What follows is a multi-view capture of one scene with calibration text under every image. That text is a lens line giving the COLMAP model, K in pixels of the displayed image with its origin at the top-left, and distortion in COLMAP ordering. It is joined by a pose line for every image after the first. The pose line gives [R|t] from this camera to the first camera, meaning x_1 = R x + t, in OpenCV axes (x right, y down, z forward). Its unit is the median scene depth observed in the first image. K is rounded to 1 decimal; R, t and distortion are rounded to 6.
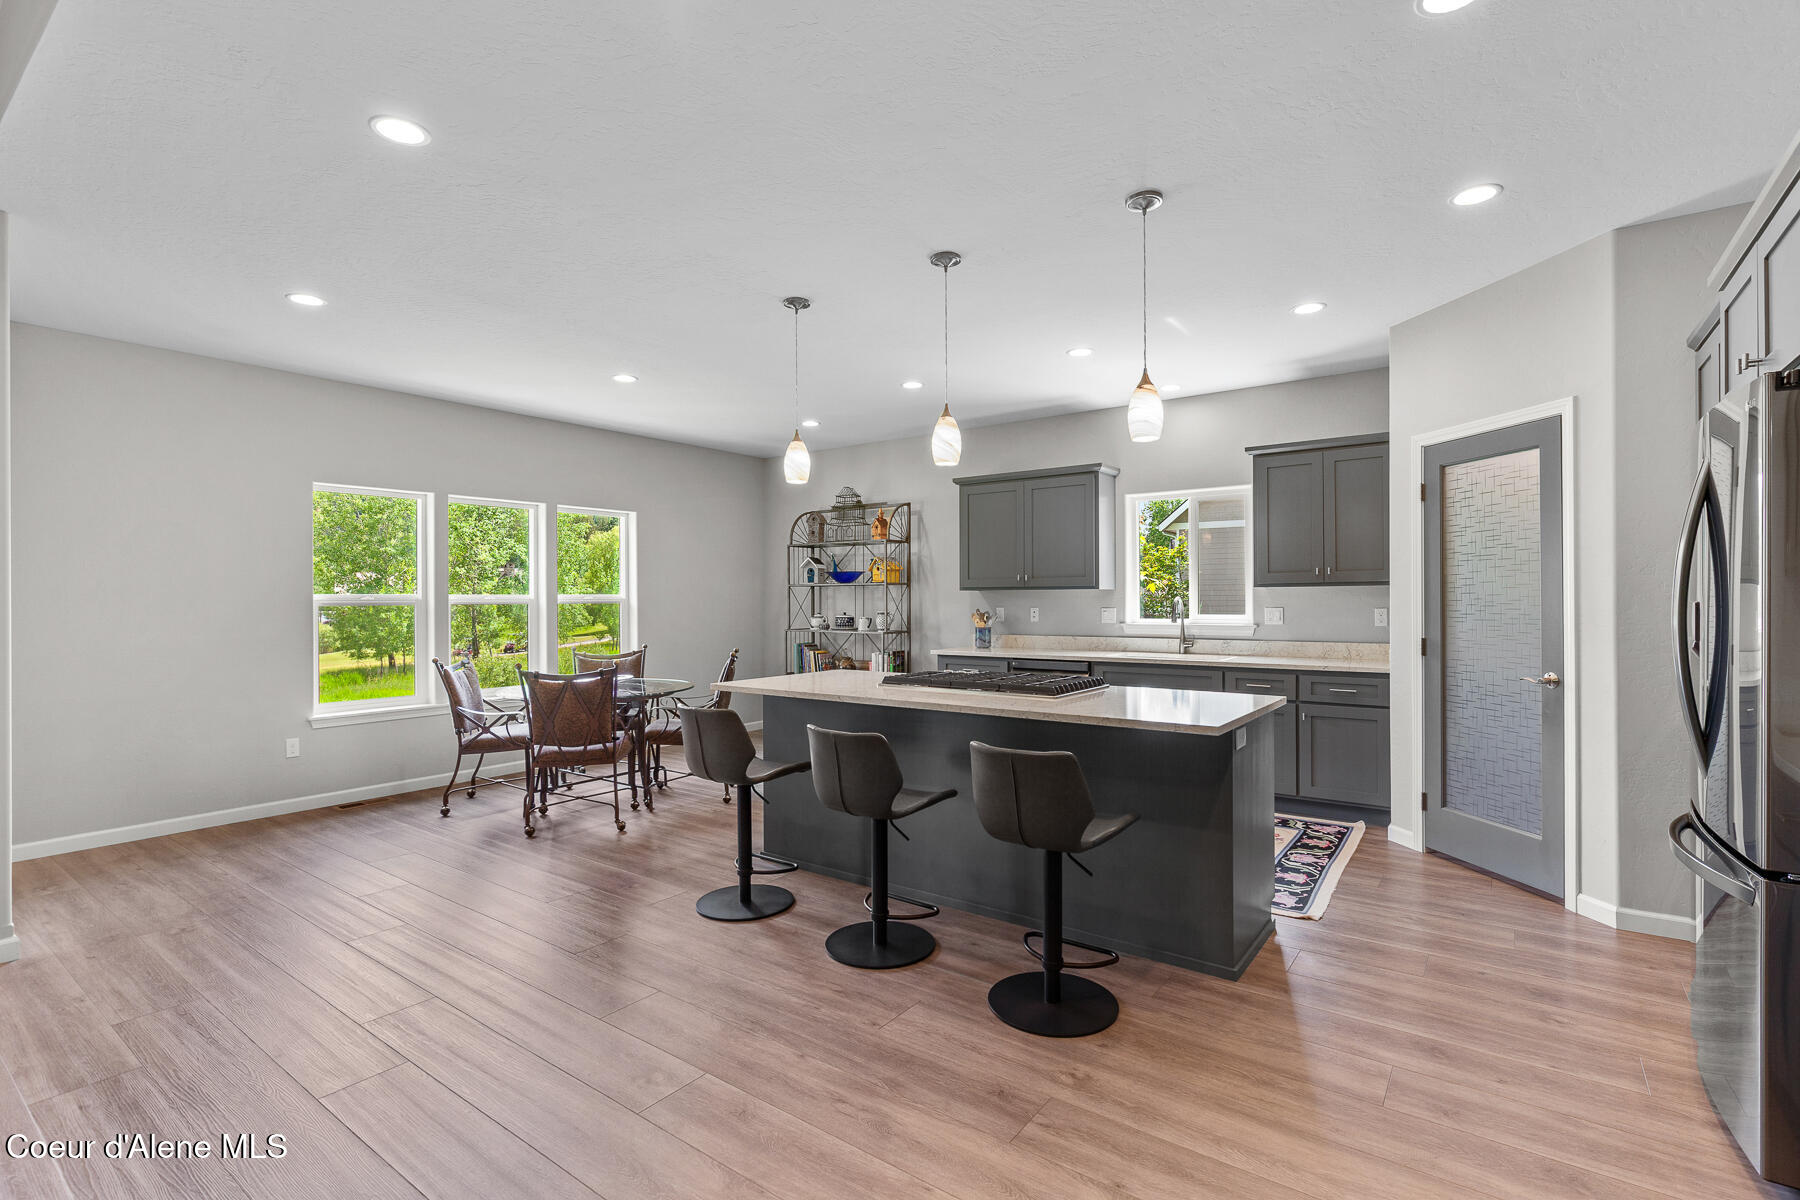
lens RADIAL K [[836.8, 0, 907.2], [0, 836.8, 599.2], [0, 0, 1]] dist [-0.005296, 0.000522]
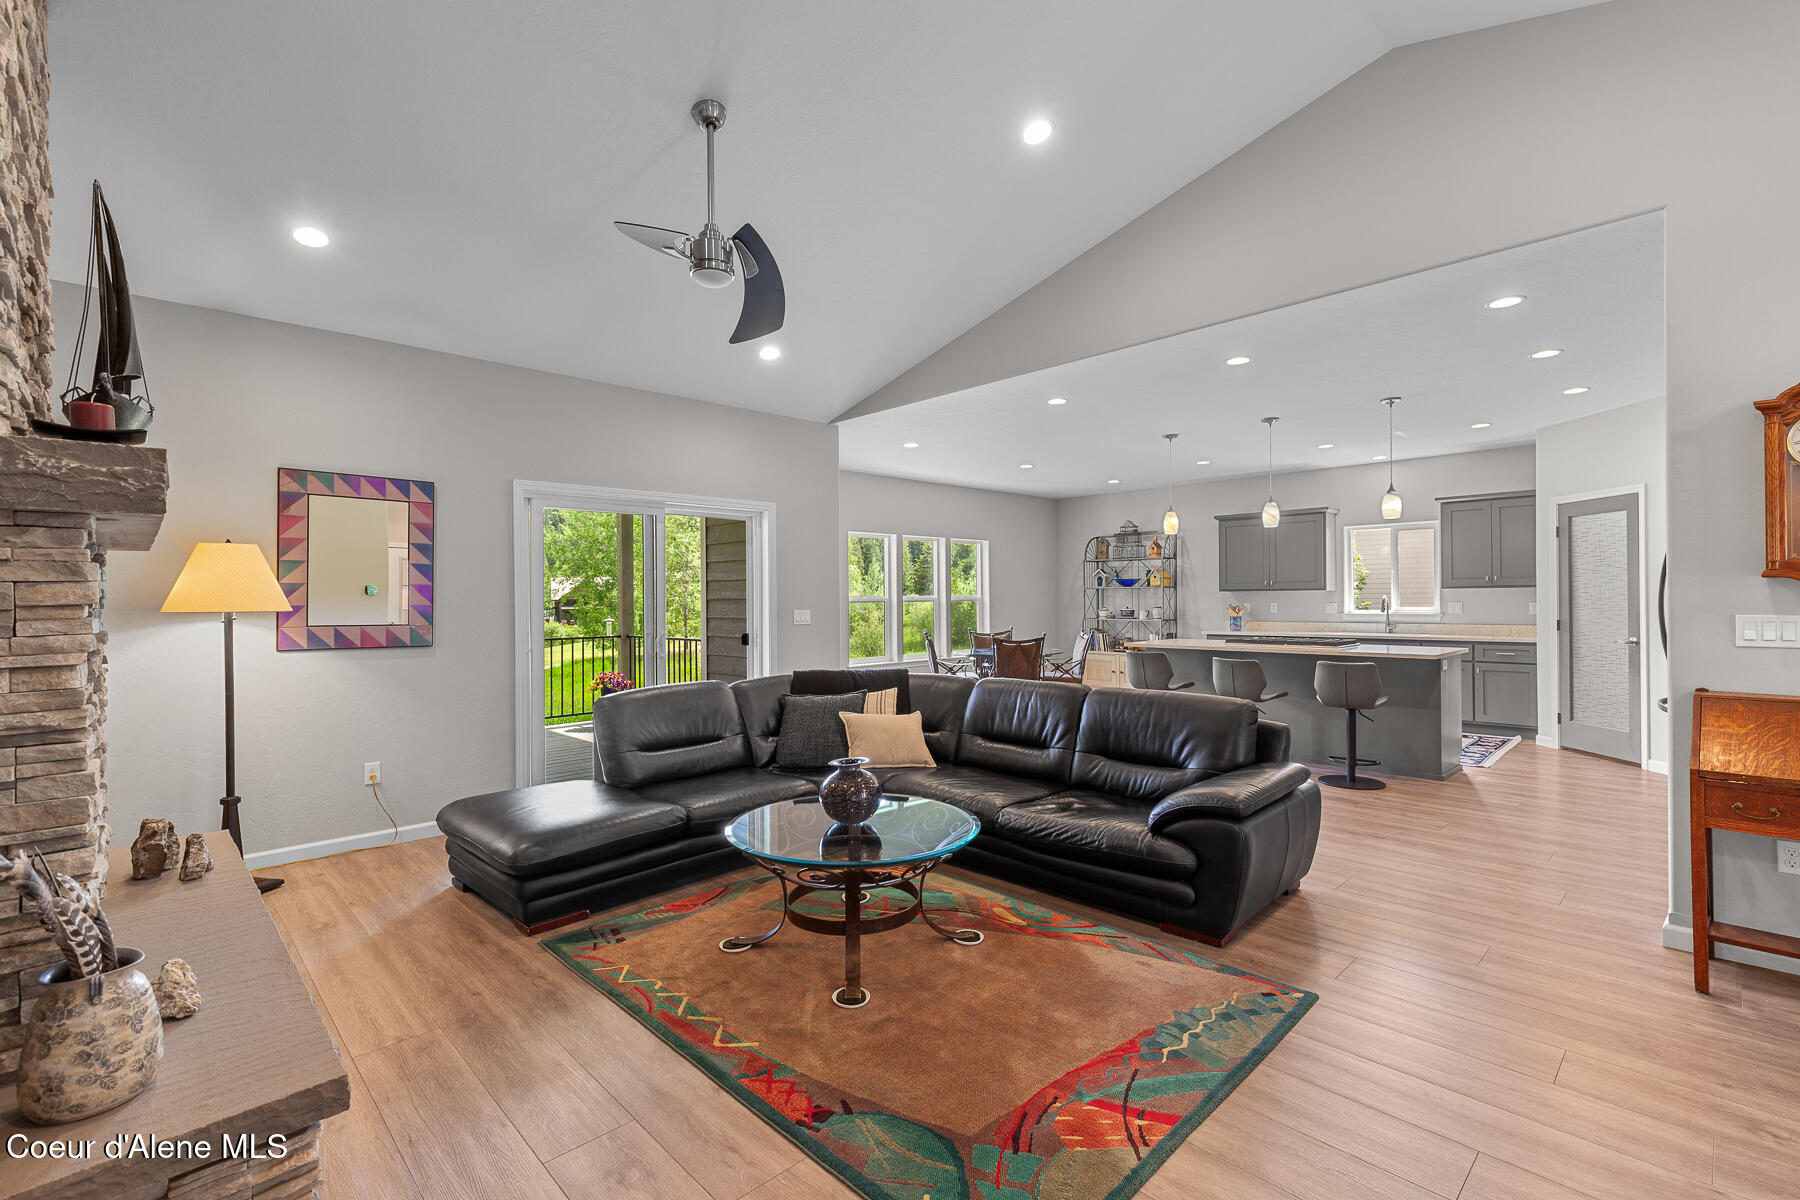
lens RADIAL K [[808.5, 0, 908.8], [0, 808.5, 594.0], [0, 0, 1]] dist [0.006393, -0.001625]
pose [[0.986650, -0.003739, -0.162812, -0.324630], [0.002895, 0.999981, -0.005423, 0.000209], [0.162829, 0.004879, 0.986642, -0.664159]]
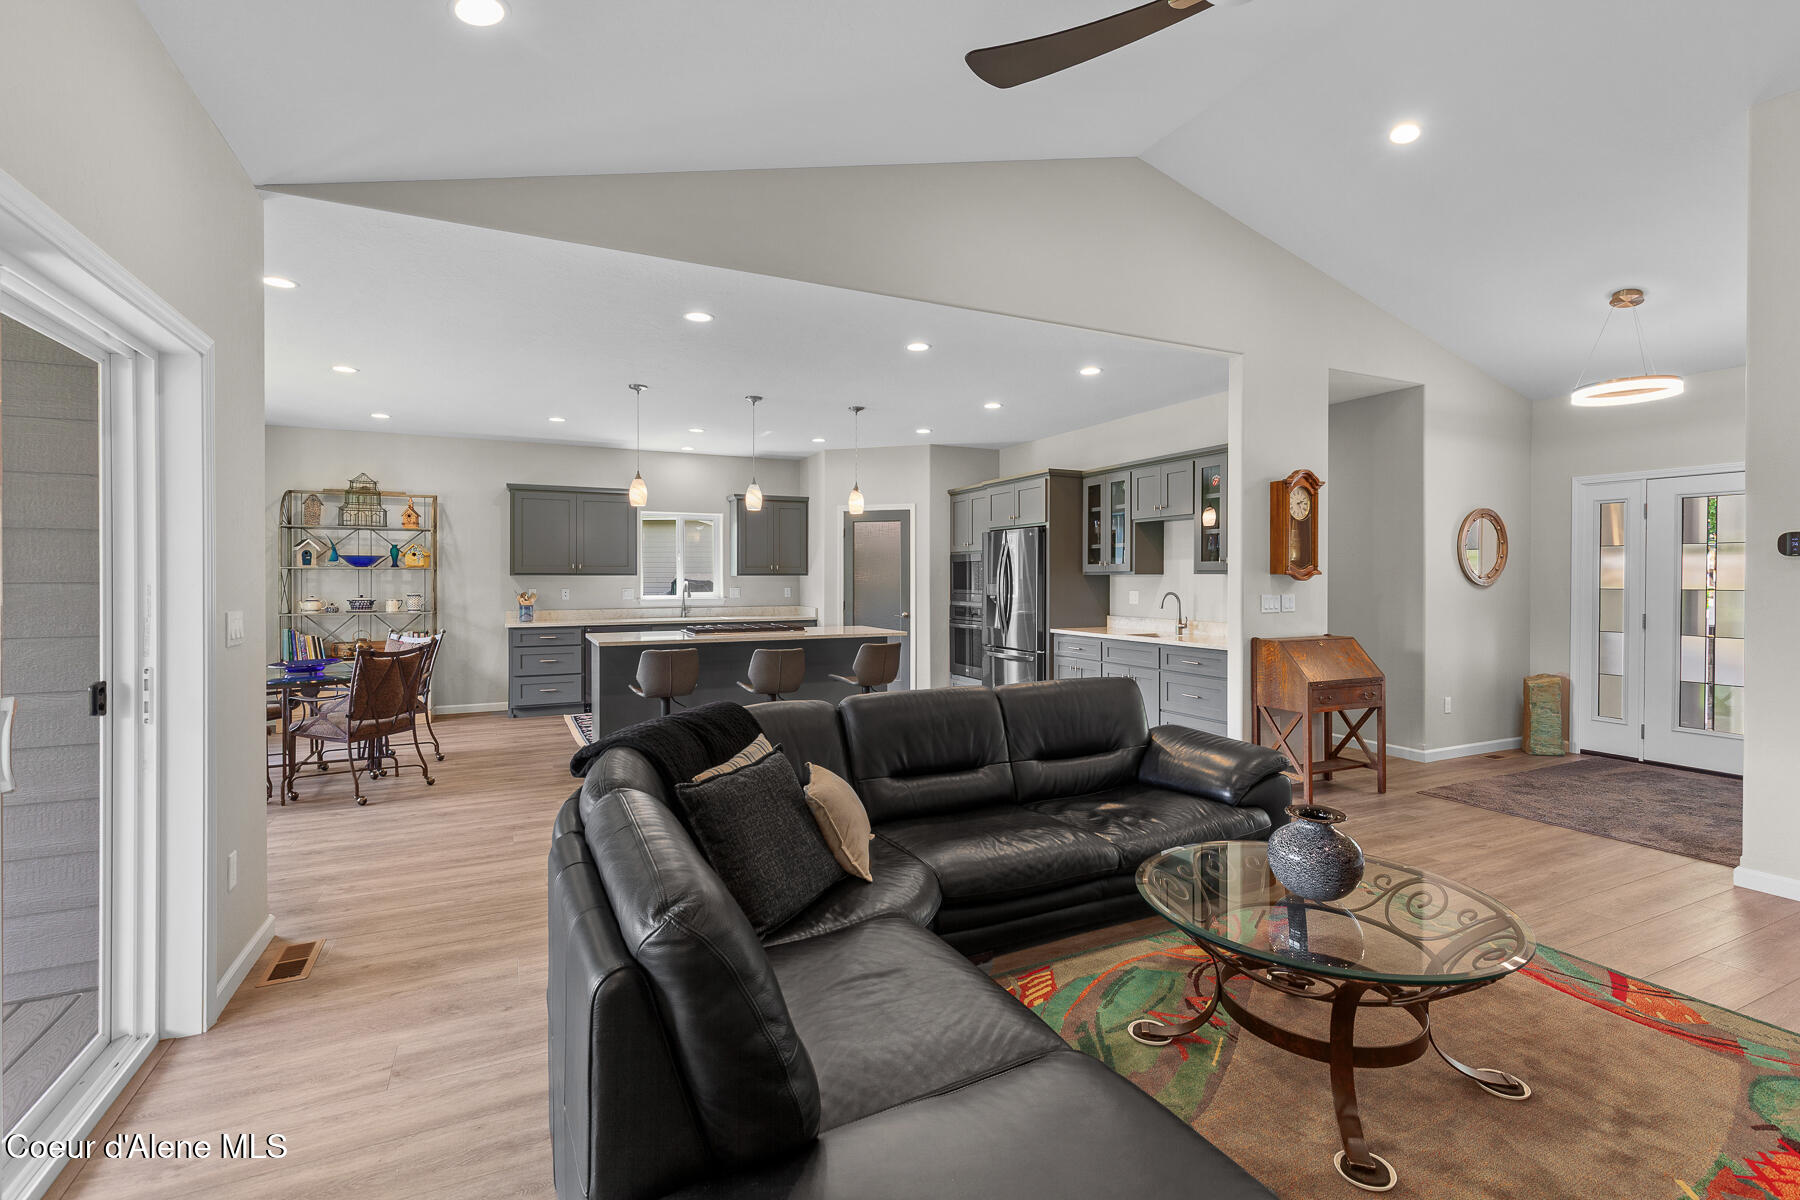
lens RADIAL K [[808.5, 0, 905.5], [0, 808.5, 581.5], [0, 0, 1]] dist [0.006393, -0.001625]
pose [[0.464835, 0.001019, 0.885397, -0.951293], [-0.001430, 0.999999, -0.000400, -0.002194], [-0.885396, -0.001081, 0.464836, -0.085382]]
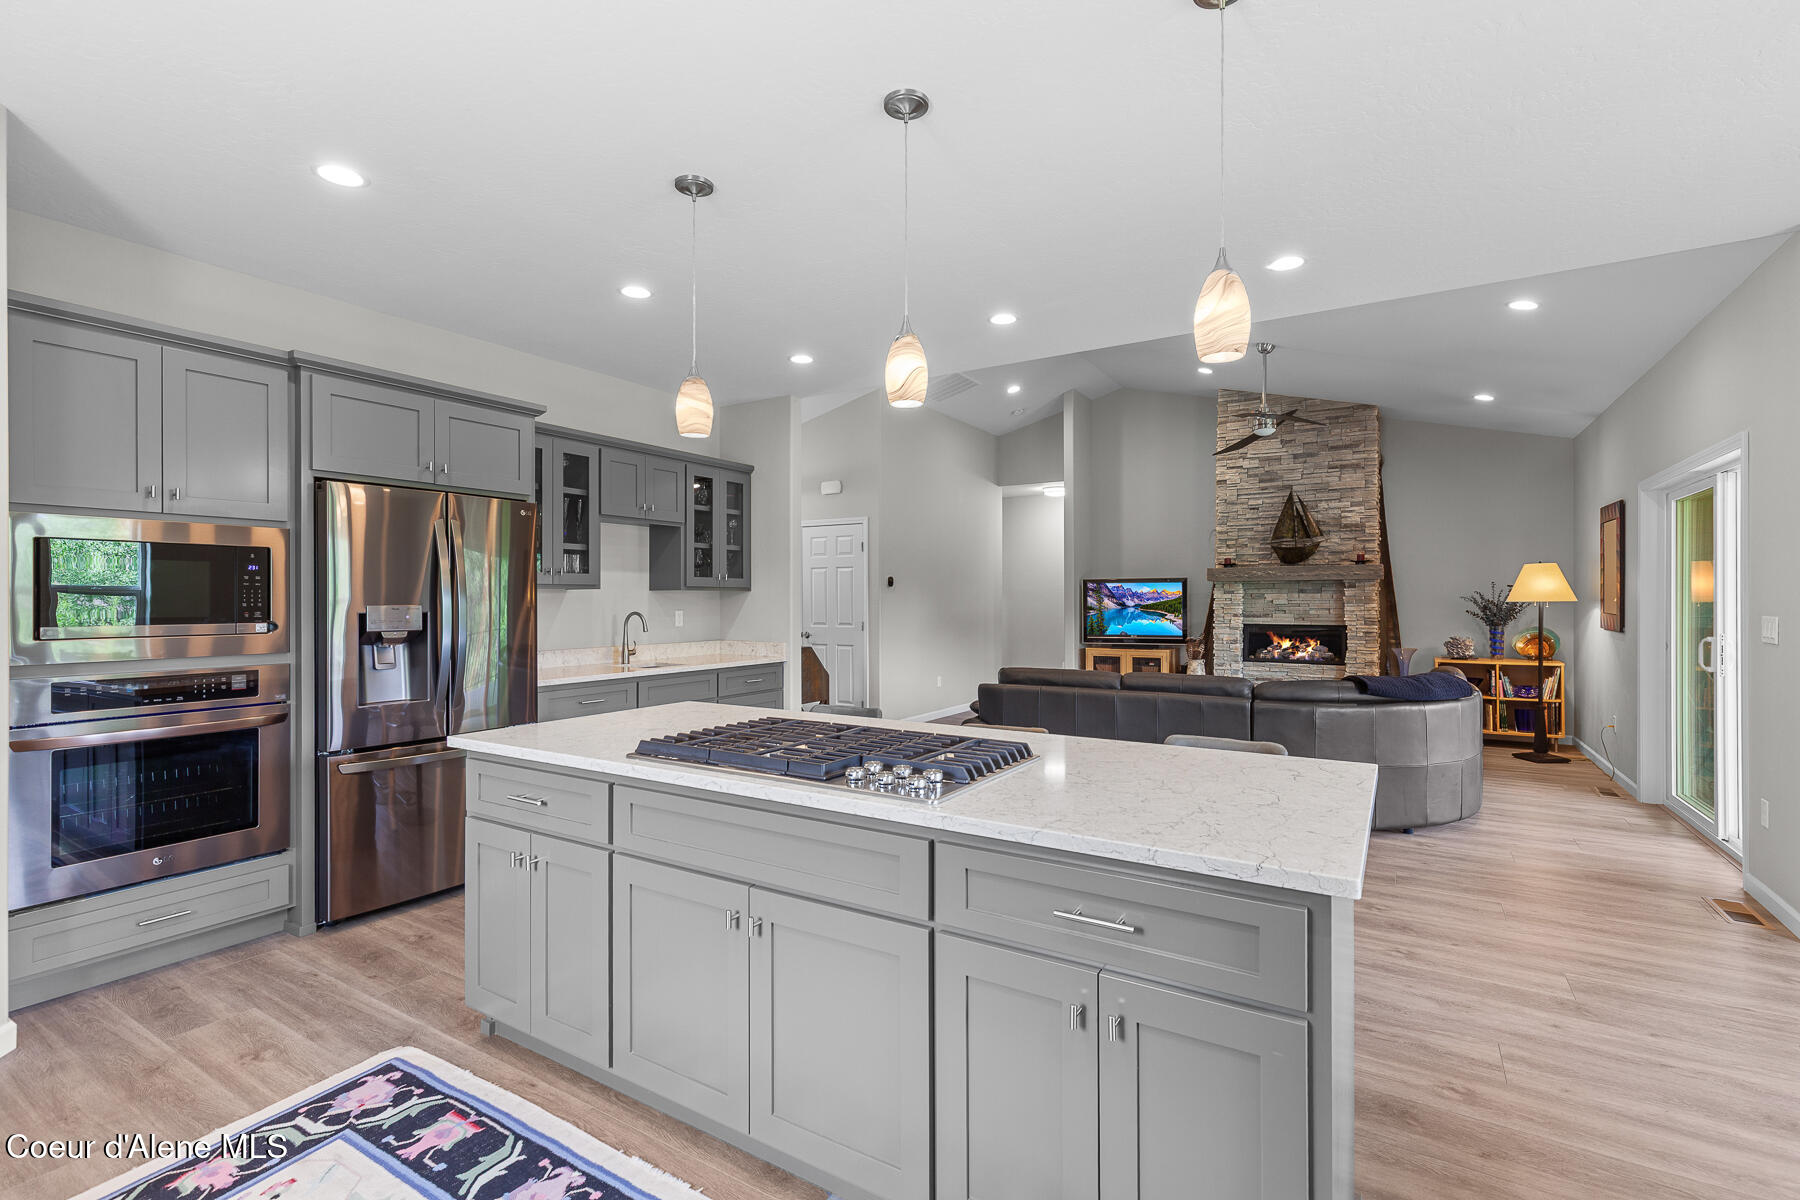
lens RADIAL K [[808.5, 0, 899.8], [0, 808.5, 596.9], [0, 0, 1]] dist [0.006393, -0.001625]
pose [[-0.997252, 0.006135, -0.073831, 0.071838], [0.006309, 0.999978, -0.002130, -0.001555], [0.073816, -0.002590, -0.997269, 1.152073]]
